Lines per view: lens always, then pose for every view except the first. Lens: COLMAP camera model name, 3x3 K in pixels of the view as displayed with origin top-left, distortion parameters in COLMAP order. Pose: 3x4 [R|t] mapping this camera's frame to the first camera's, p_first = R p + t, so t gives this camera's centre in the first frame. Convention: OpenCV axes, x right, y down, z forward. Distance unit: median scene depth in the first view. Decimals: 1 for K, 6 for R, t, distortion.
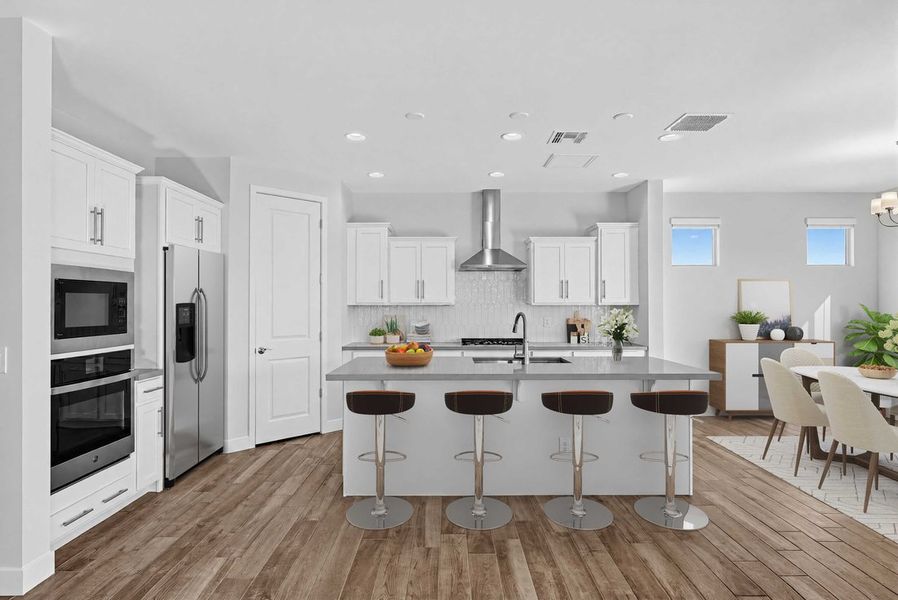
lens RADIAL K [[511.1, 0, 449.9], [0, 511.1, 299.4], [0, 0, 1]] dist [-0.002068, -0.000910]
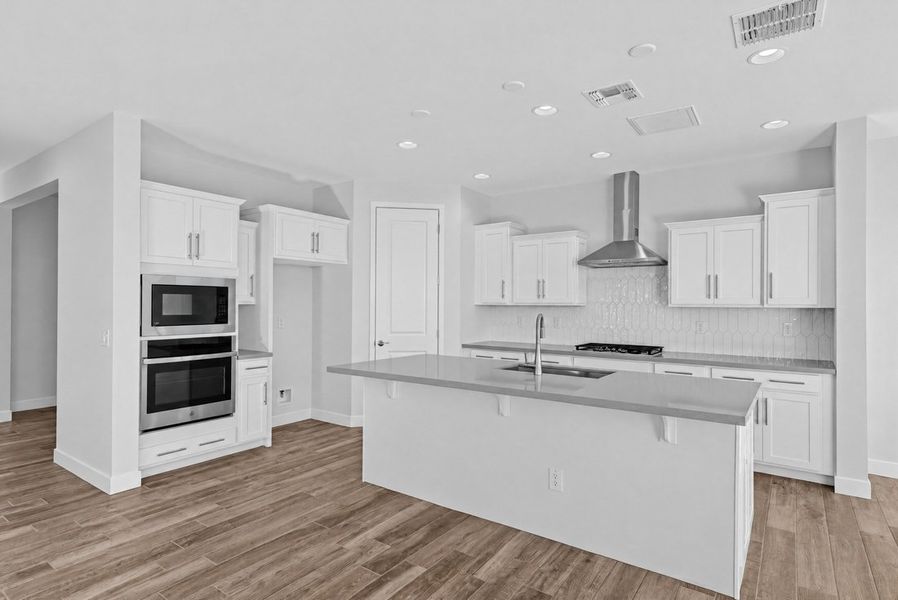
lens RADIAL K [[479.4, 0, 449.0], [0, 479.4, 301.0], [0, 0, 1]] dist [0.019325, 0.001075]
pose [[0.812226, 0.003425, -0.583332, 0.411500], [-0.001944, 0.999993, 0.003165, 0.000776], [0.583339, -0.001437, 0.812227, 0.216508]]
